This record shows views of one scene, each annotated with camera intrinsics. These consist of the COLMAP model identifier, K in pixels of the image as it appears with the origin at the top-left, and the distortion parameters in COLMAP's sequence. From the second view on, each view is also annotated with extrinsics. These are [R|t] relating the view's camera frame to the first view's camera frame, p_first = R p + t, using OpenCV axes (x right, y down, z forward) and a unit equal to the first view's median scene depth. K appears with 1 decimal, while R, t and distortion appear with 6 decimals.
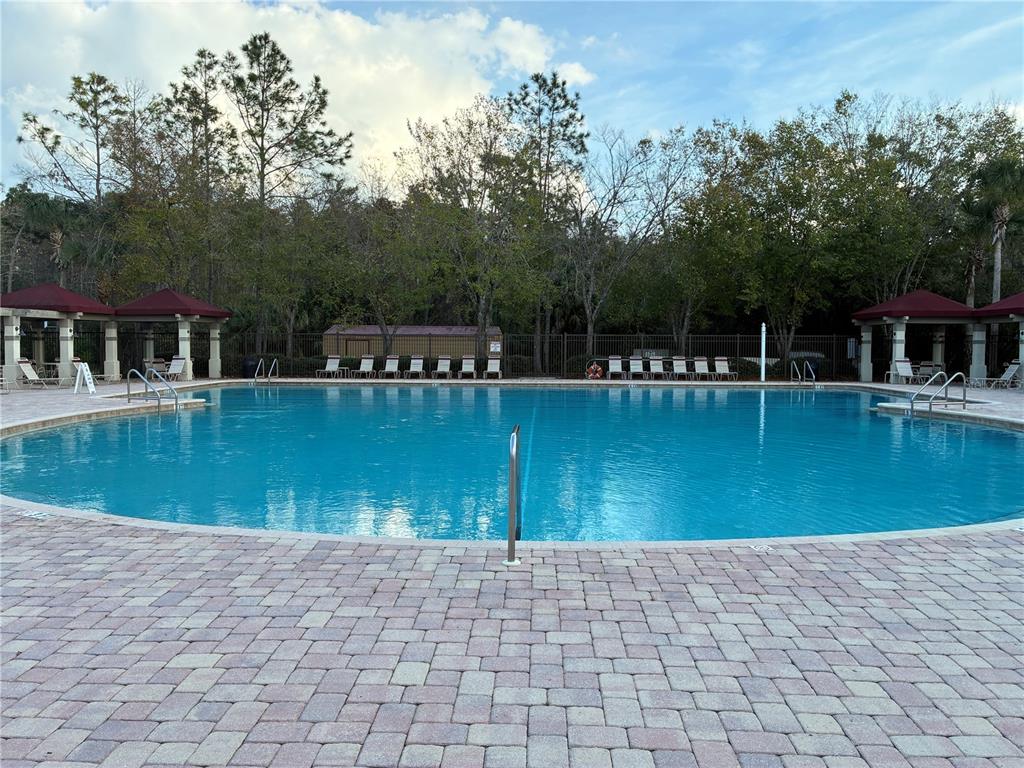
lens RADIAL K [[778.4, 0, 512.0], [0, 778.4, 384.0], [0, 0, 1]] dist [0.064714, -0.030268]
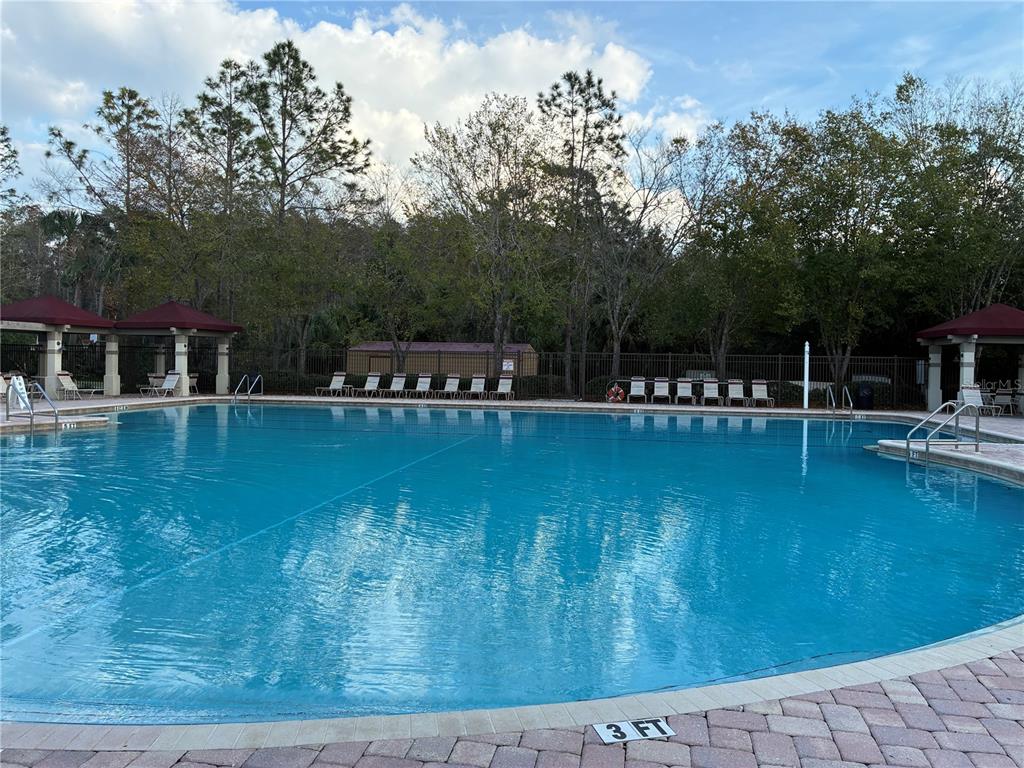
lens RADIAL K [[790.8, 0, 513.4], [0, 790.8, 378.7], [0, 0, 1]] dist [0.055800, -0.006740]
pose [[0.991570, 0.014270, -0.128781, 0.102121], [-0.018512, 0.999323, -0.031801, -0.002445], [0.128240, 0.033917, 0.991163, 0.077240]]
